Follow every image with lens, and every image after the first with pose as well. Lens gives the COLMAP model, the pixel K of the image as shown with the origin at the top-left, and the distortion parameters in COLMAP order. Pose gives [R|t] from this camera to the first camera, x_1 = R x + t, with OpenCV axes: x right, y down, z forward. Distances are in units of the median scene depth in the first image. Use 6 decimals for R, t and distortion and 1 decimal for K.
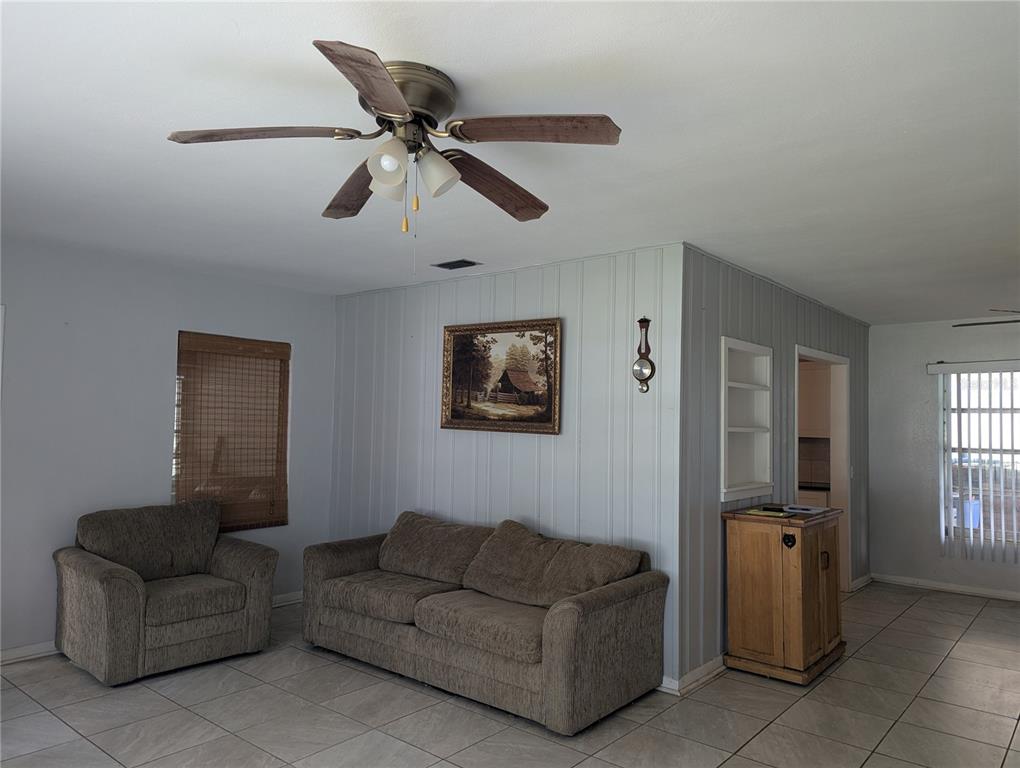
lens RADIAL K [[718.2, 0, 510.0], [0, 718.2, 384.0], [0, 0, 1]] dist [0.059927, -0.053964]
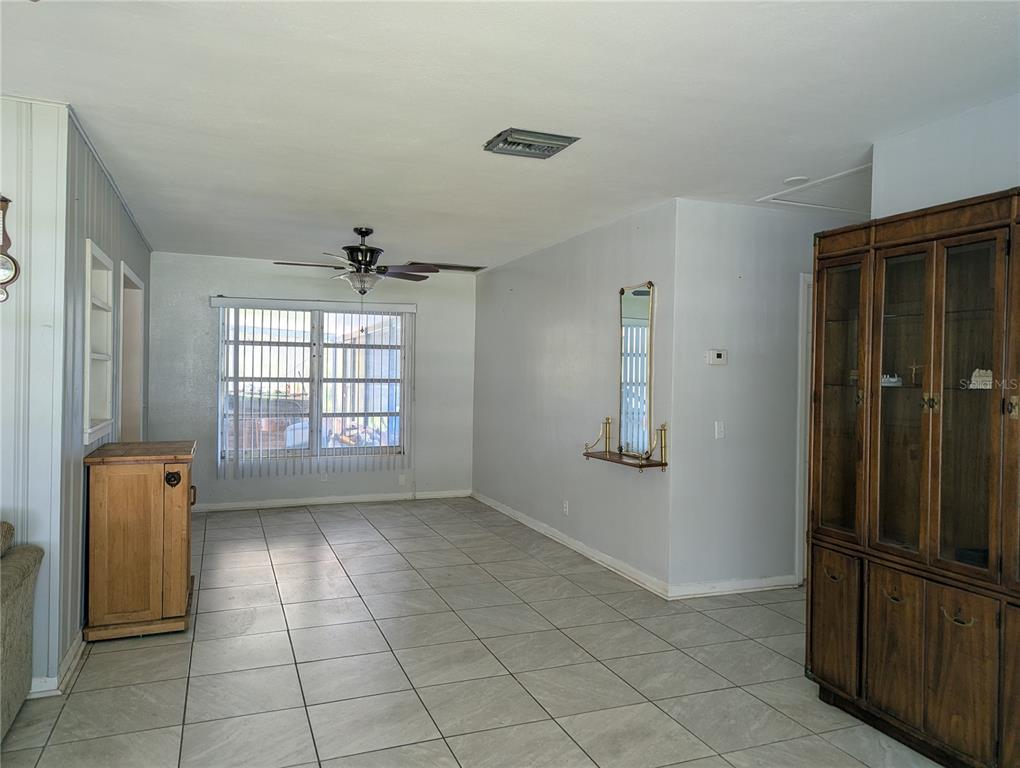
lens RADIAL K [[720.1, 0, 497.7], [0, 720.1, 376.6], [0, 0, 1]] dist [0.062530, -0.055605]
pose [[0.470233, -0.010778, 0.882477, -0.218275], [-0.058083, 0.997380, 0.043131, 0.025754], [-0.880629, -0.071538, 0.468374, 0.224270]]
